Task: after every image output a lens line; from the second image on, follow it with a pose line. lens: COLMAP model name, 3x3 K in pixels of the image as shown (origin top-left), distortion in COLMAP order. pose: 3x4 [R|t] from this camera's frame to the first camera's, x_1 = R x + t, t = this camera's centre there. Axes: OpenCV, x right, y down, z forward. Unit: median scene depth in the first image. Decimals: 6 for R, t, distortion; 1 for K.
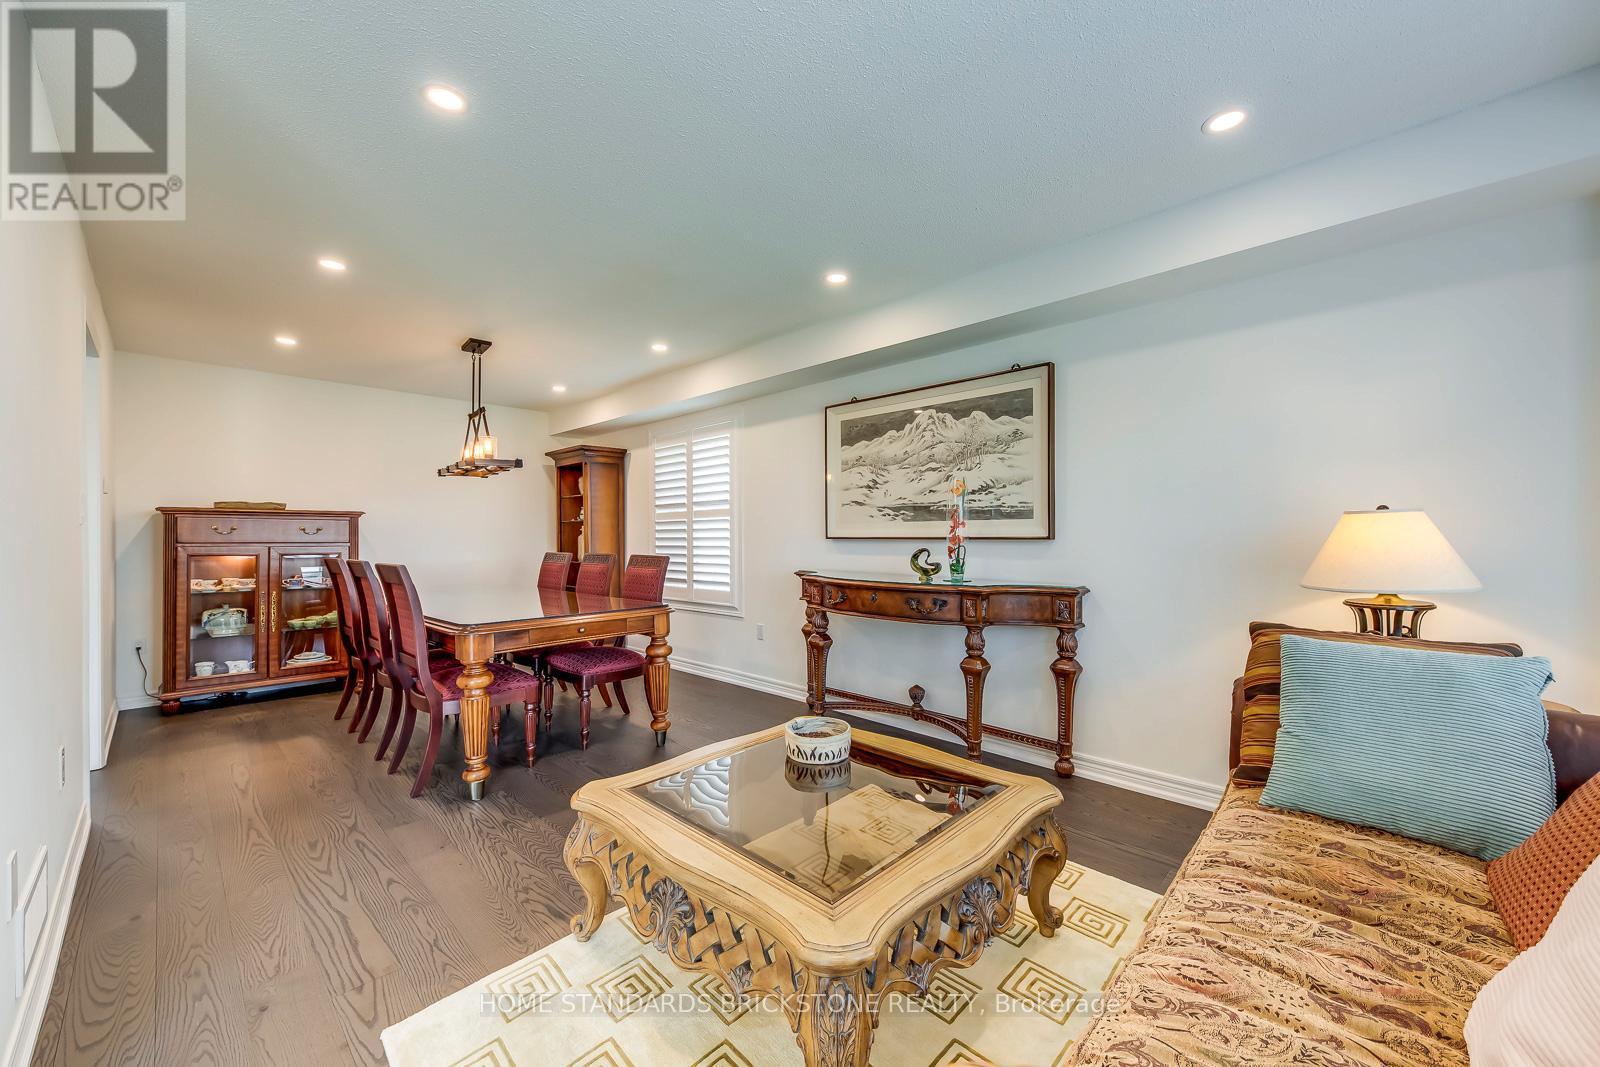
lens RADIAL K [[611.8, 0, 799.1], [0, 611.8, 537.7], [0, 0, 1]] dist [0.012658, -0.000134]
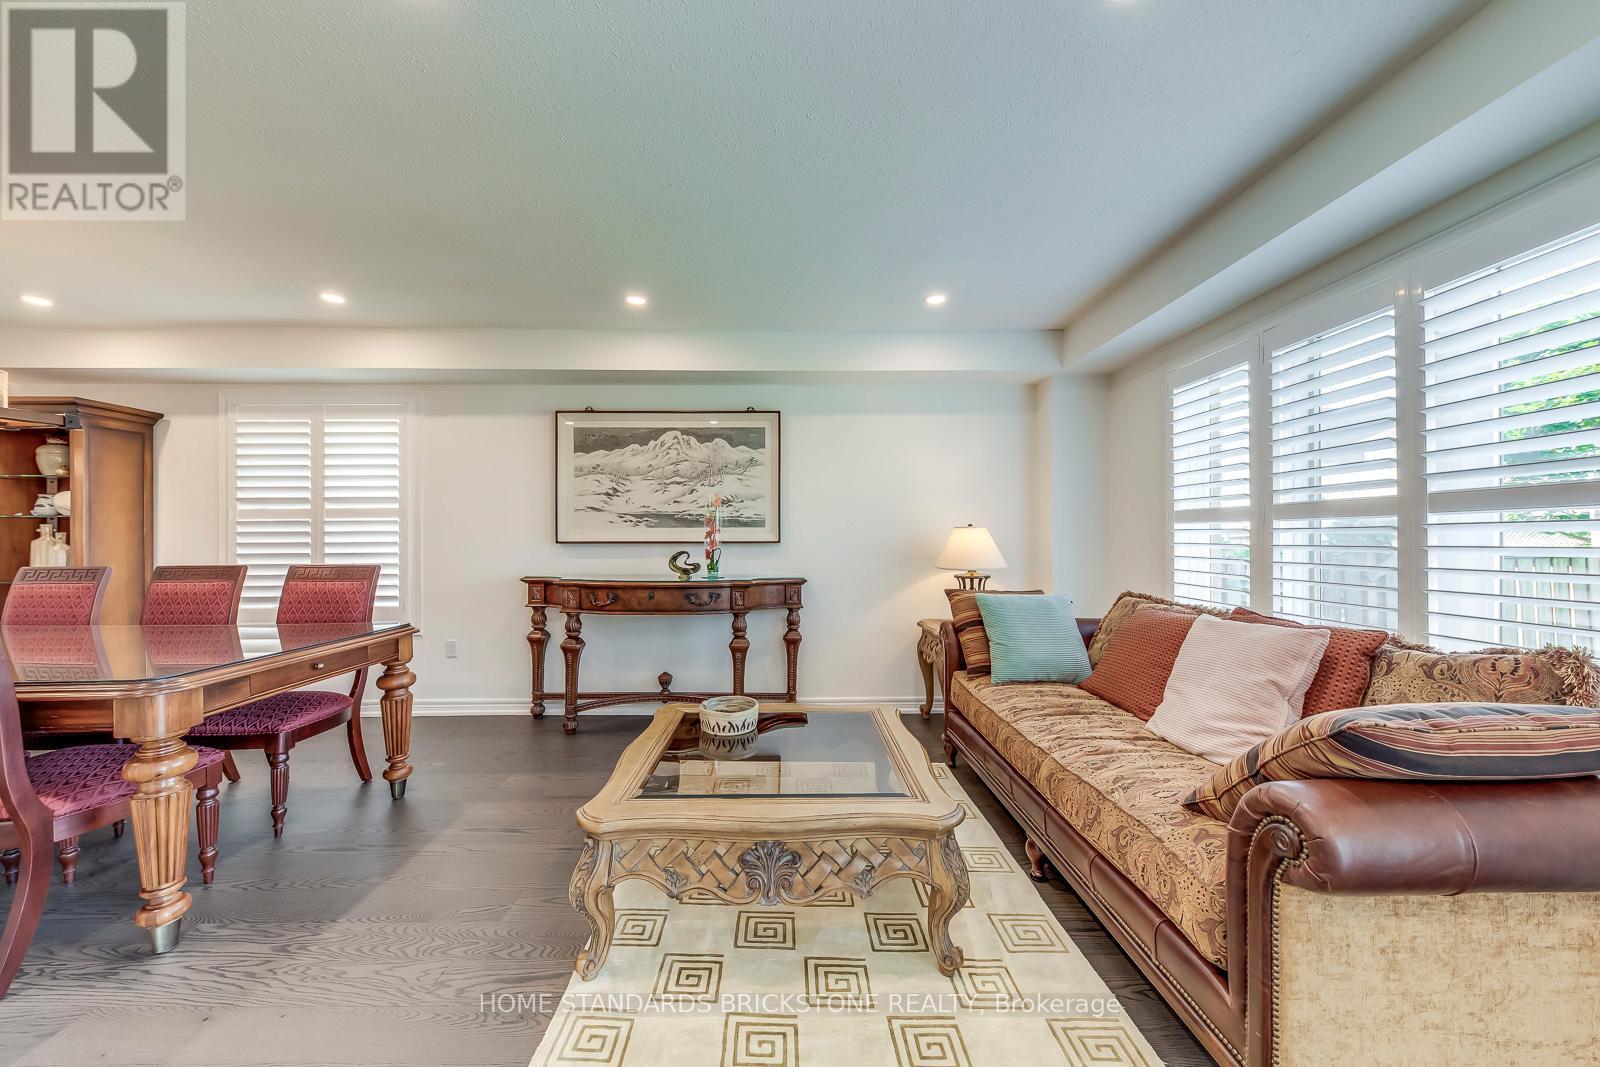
lens RADIAL K [[558.9, 0, 796.9], [0, 558.9, 537.6], [0, 0, 1]] dist [0.018514, -0.005510]
pose [[0.711284, 0.005402, 0.702884, -0.387372], [0.002685, 0.999942, -0.010403, 0.003653], [-0.702900, 0.009287, 0.711228, 0.095837]]
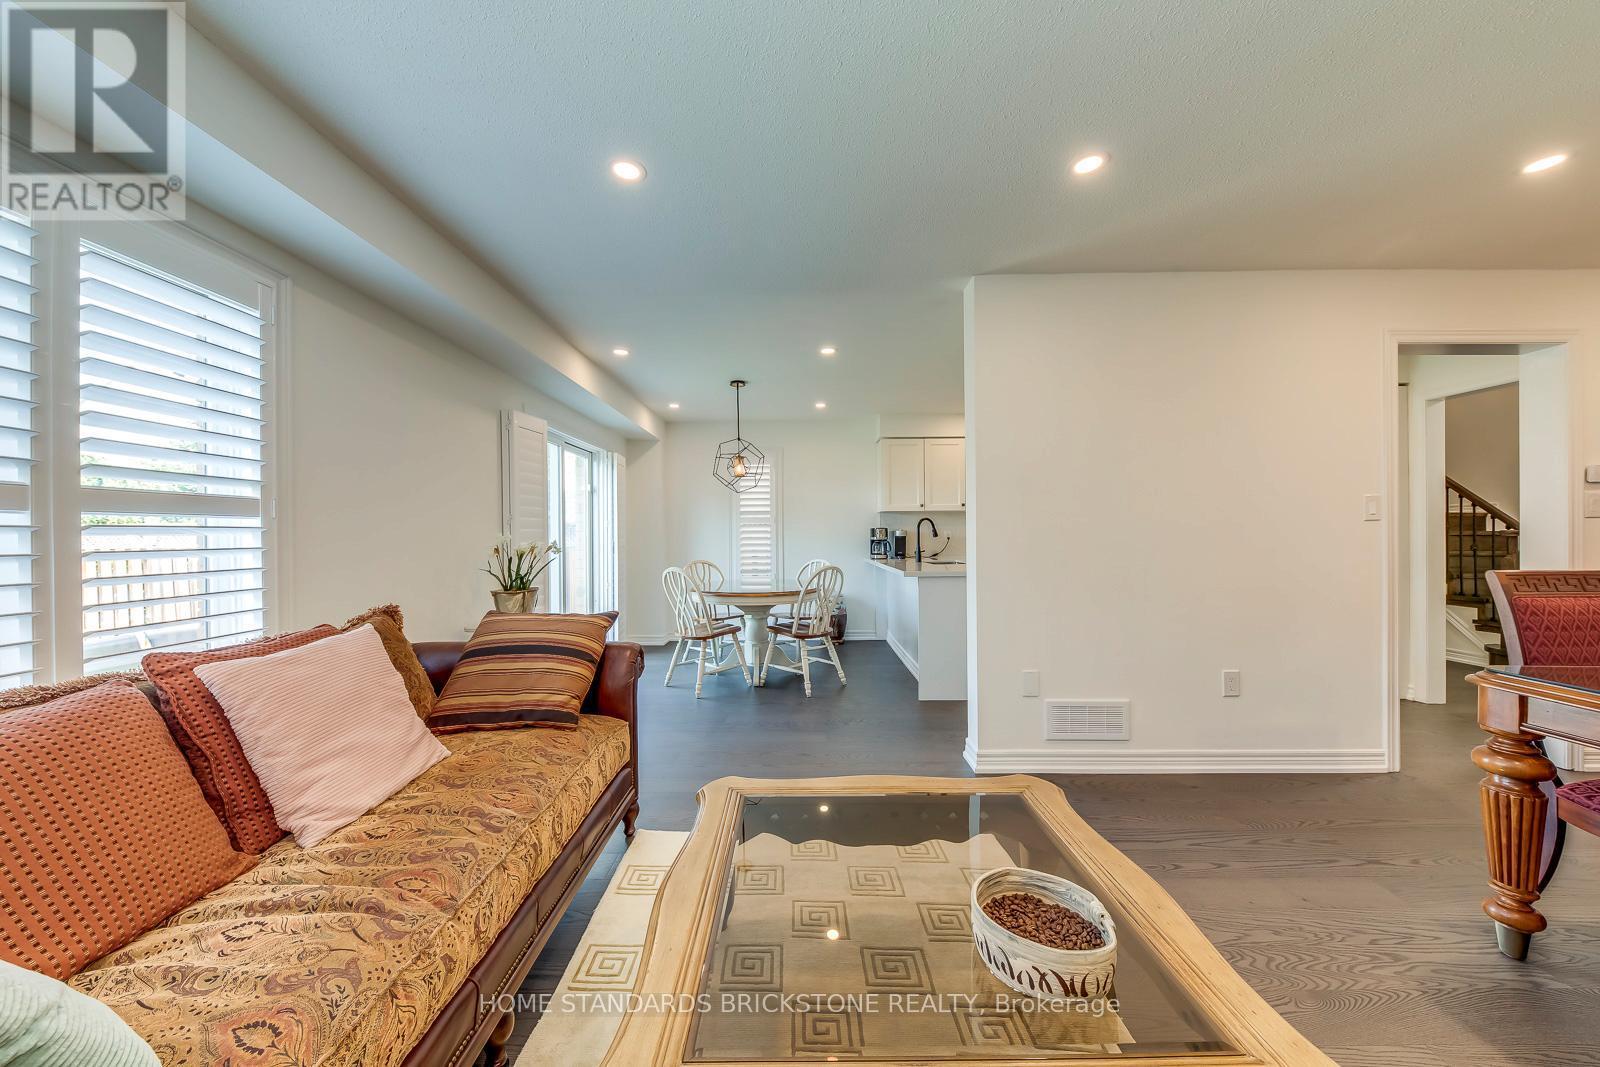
lens RADIAL K [[558.9, 0, 796.9], [0, 558.9, 537.6], [0, 0, 1]] dist [0.018514, -0.005510]
pose [[-0.721675, 0.010575, -0.692152, 0.318643], [0.003458, 0.999926, 0.011672, -0.006935], [0.692224, 0.006030, -0.721658, 0.752473]]
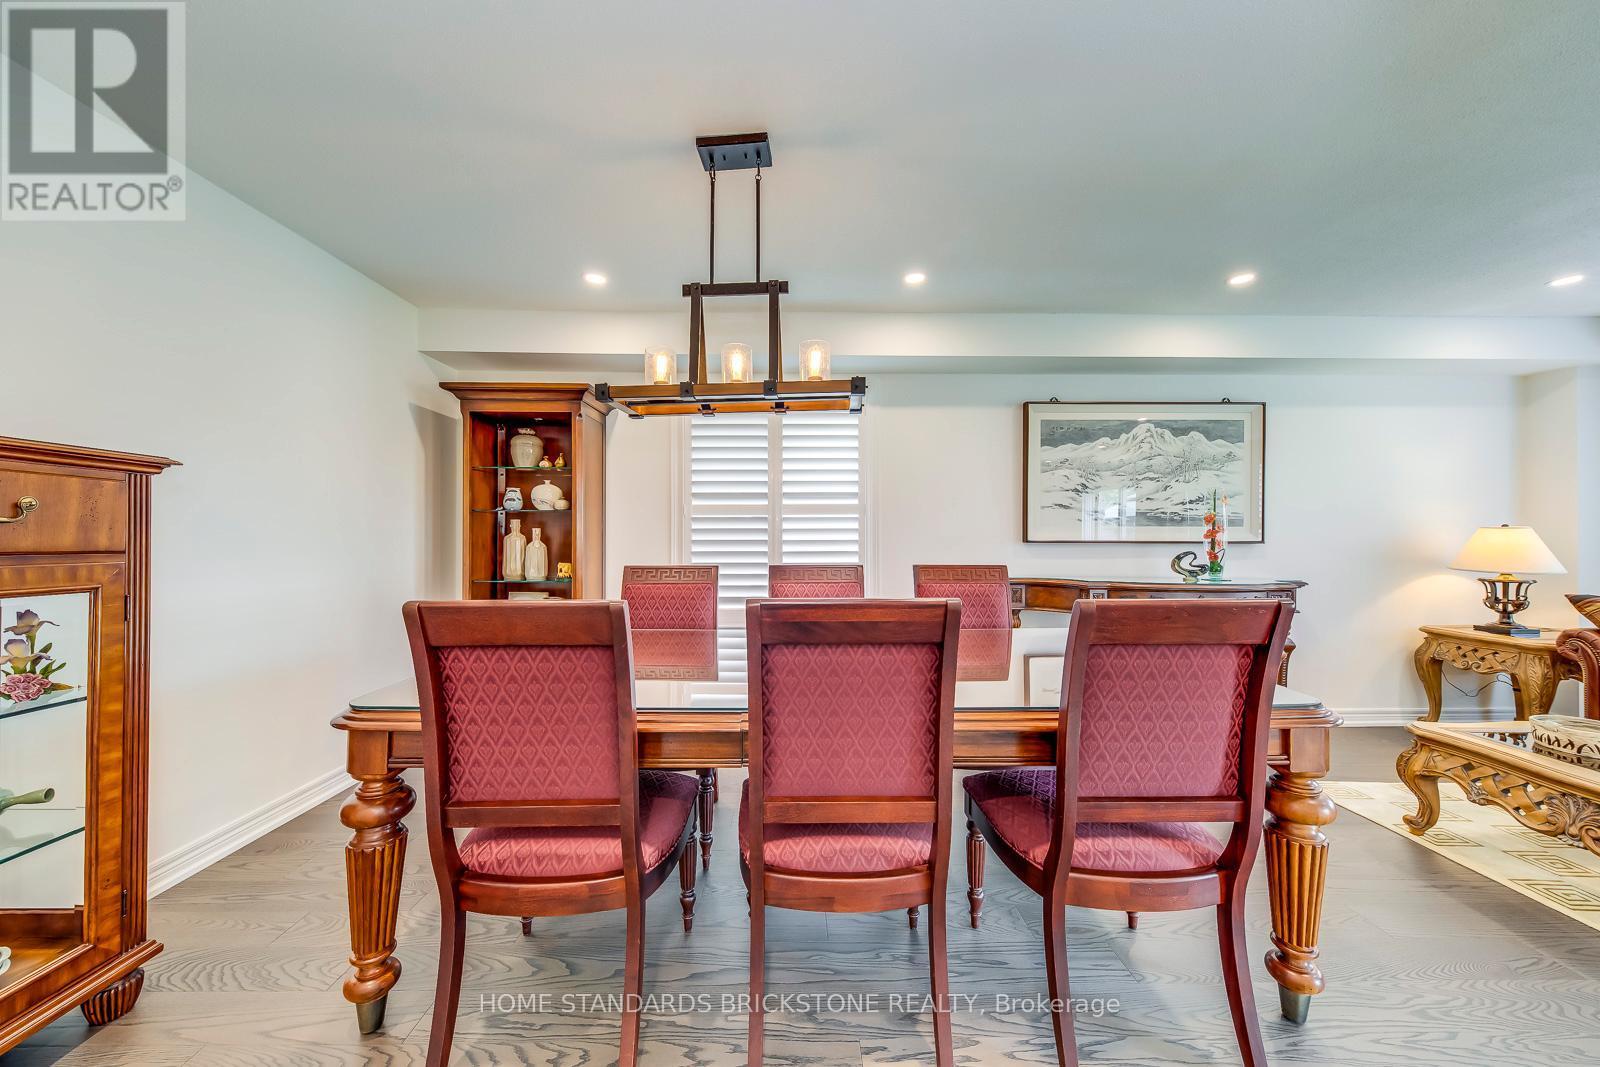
lens RADIAL K [[558.9, 0, 796.9], [0, 558.9, 537.6], [0, 0, 1]] dist [0.018514, -0.005510]
pose [[0.709205, 0.008475, 0.704951, -0.989746], [-0.002842, 0.999954, -0.009162, 0.003953], [-0.704997, 0.004494, 0.709197, 0.781493]]
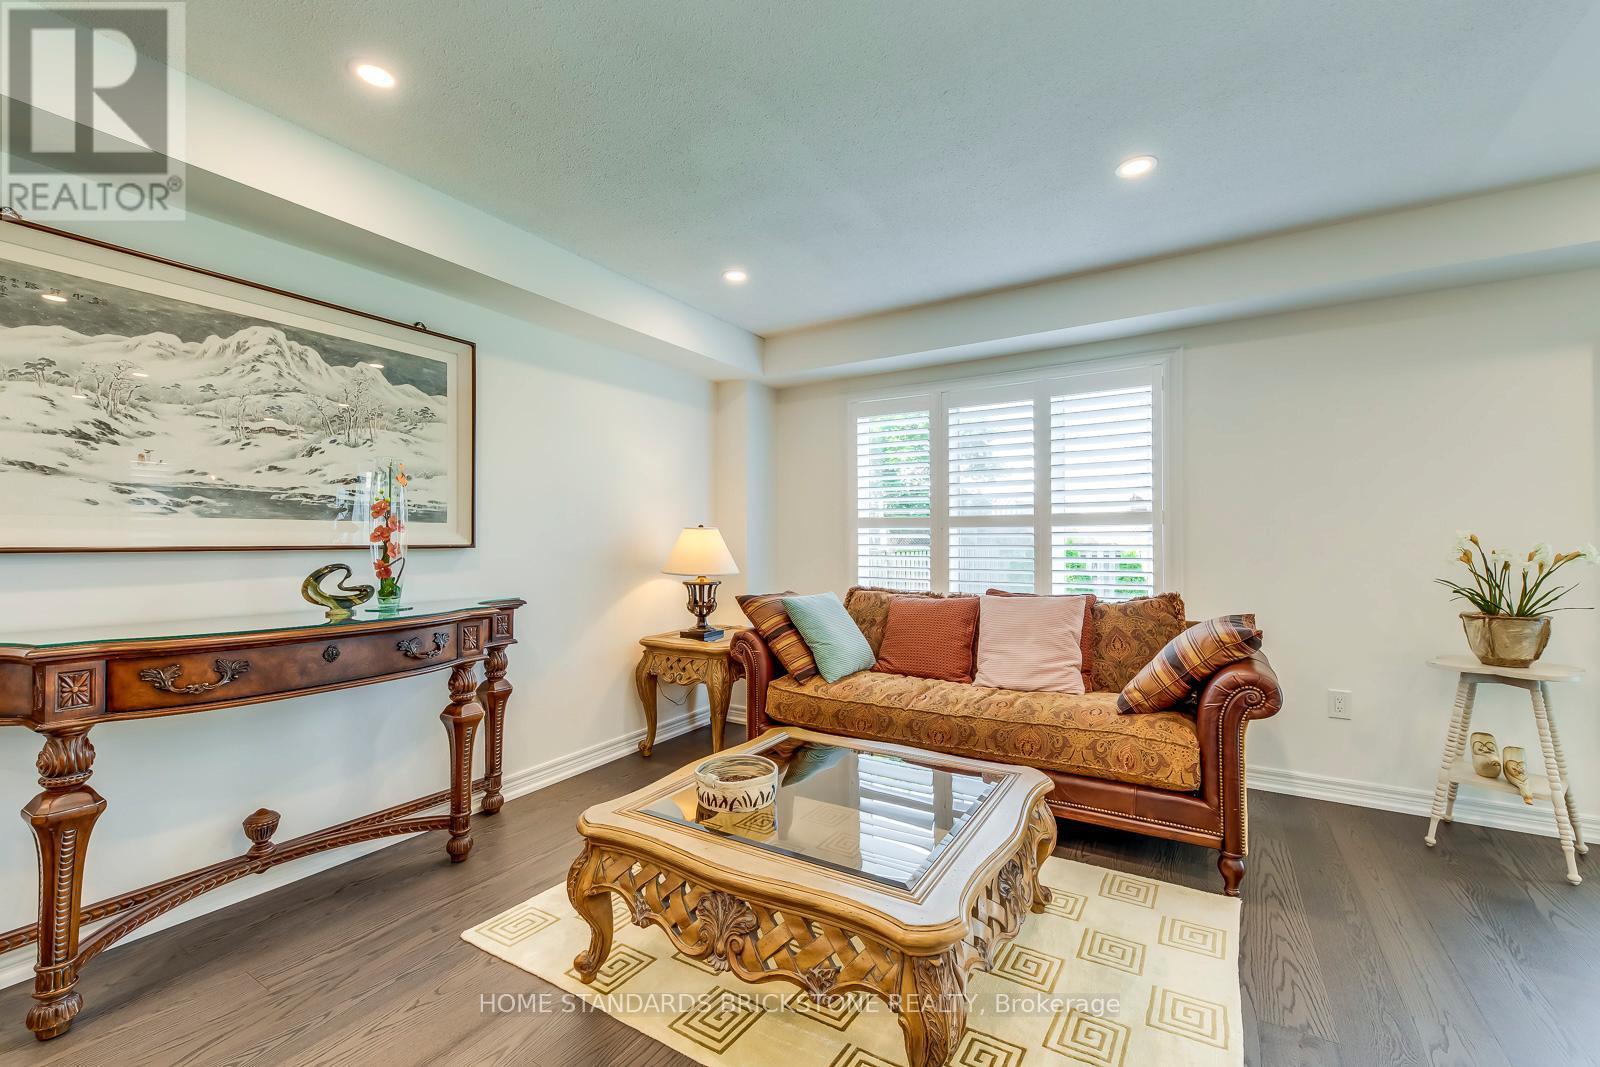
lens RADIAL K [[653.2, 0, 800.5], [0, 653.2, 539.4], [0, 0, 1]] dist [-0.000988, -0.000854]
pose [[-0.214775, 0.009080, 0.976621, -0.535125], [0.010149, 0.999924, -0.007064, 0.001827], [-0.976611, 0.008394, -0.214851, 0.685549]]
